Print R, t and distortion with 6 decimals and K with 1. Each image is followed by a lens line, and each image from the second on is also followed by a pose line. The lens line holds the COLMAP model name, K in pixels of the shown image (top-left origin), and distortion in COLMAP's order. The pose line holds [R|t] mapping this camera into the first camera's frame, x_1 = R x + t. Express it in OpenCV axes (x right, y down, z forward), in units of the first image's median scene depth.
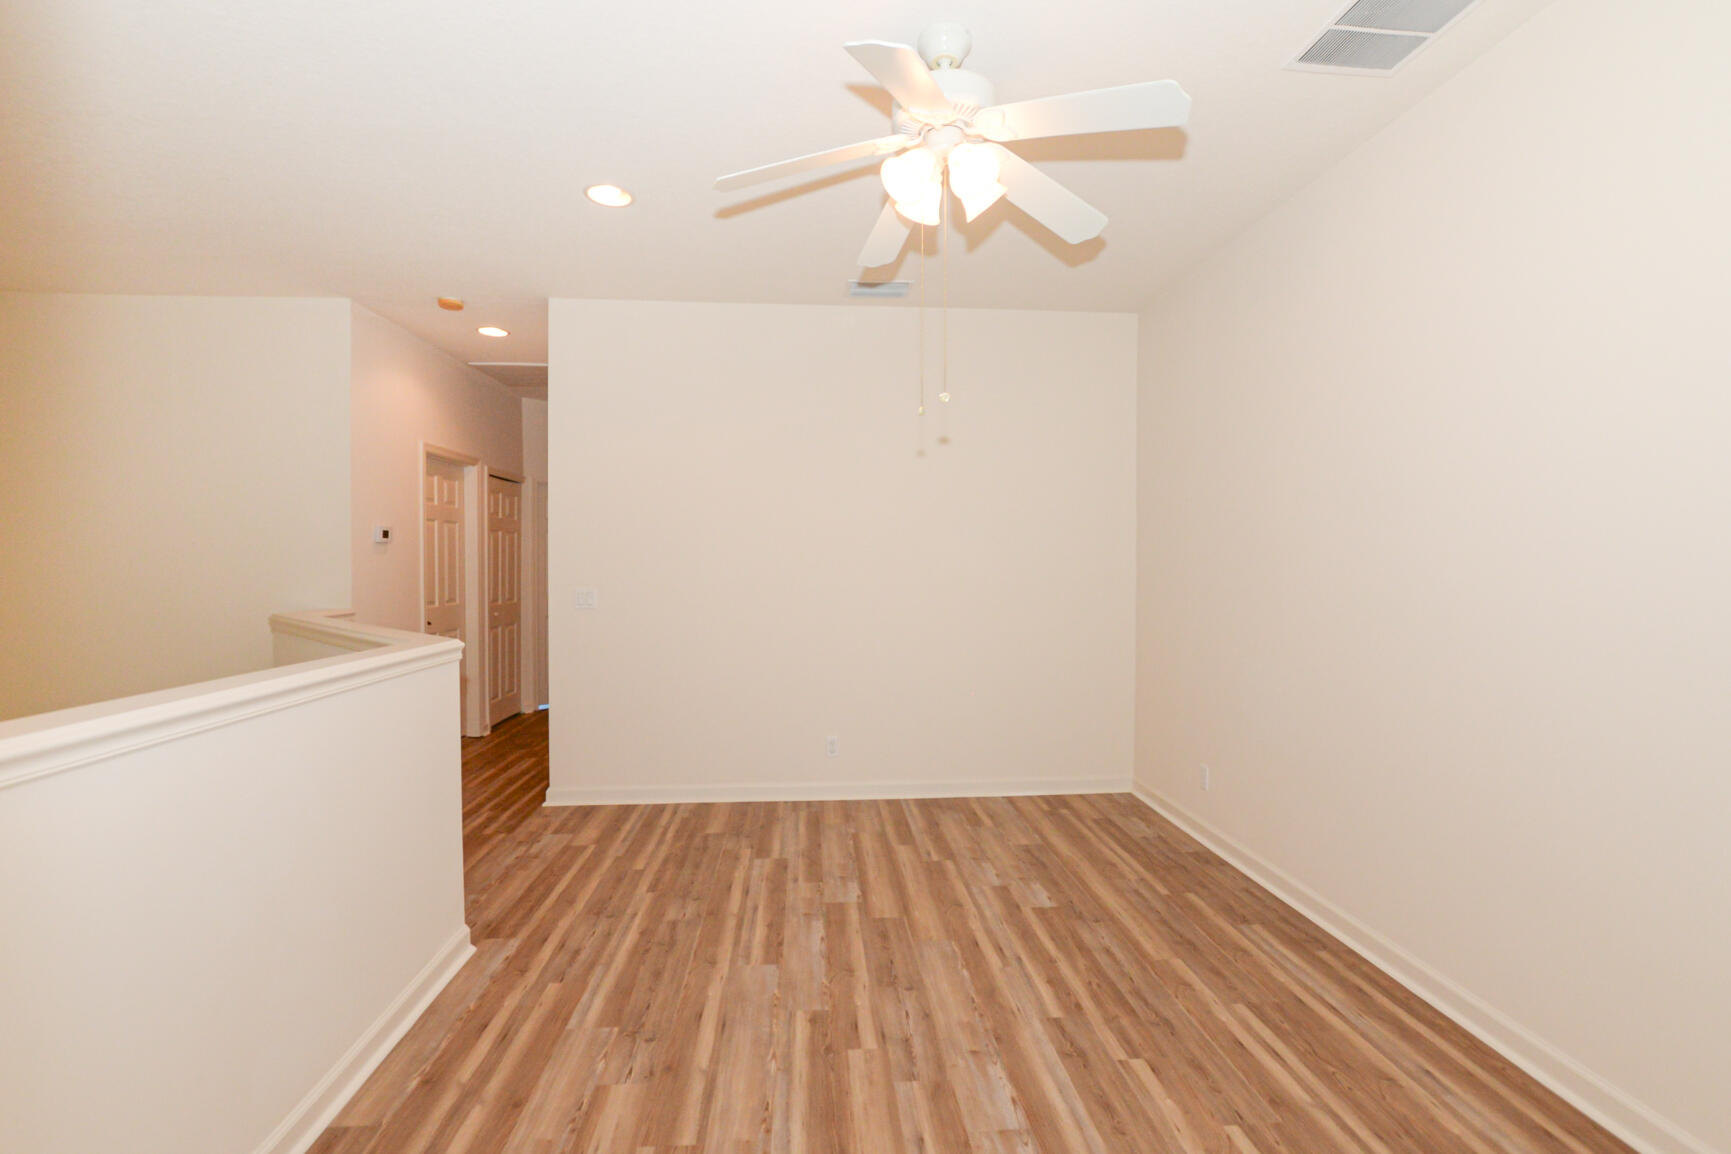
lens RADIAL K [[766.6, 0, 867.9], [0, 766.6, 571.4], [0, 0, 1]] dist [-0.018035, 0.000894]
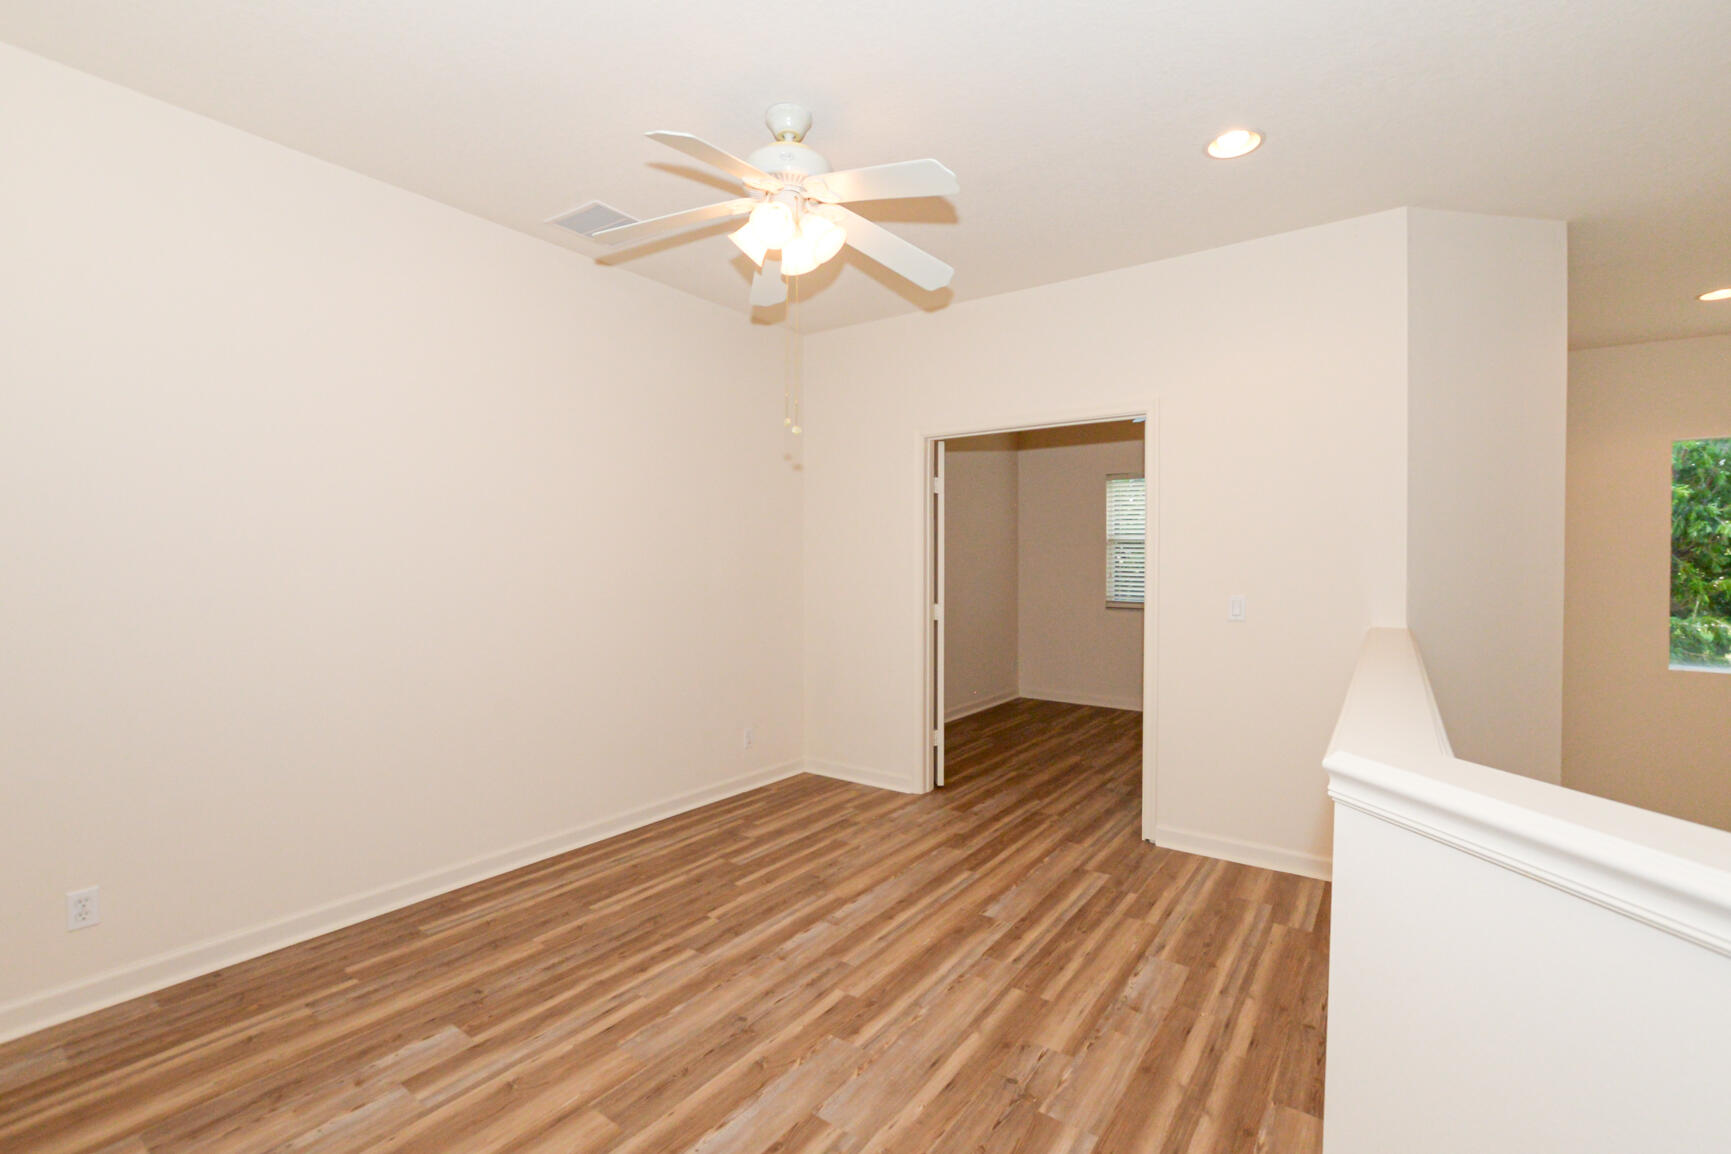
lens RADIAL K [[766.6, 0, 869.8], [0, 766.6, 572.1], [0, 0, 1]] dist [-0.018035, 0.000894]
pose [[-0.769559, -0.012753, 0.638449, -0.698128], [0.002561, 0.999731, 0.023055, -0.021253], [-0.638571, 0.019377, -0.769319, 1.716304]]
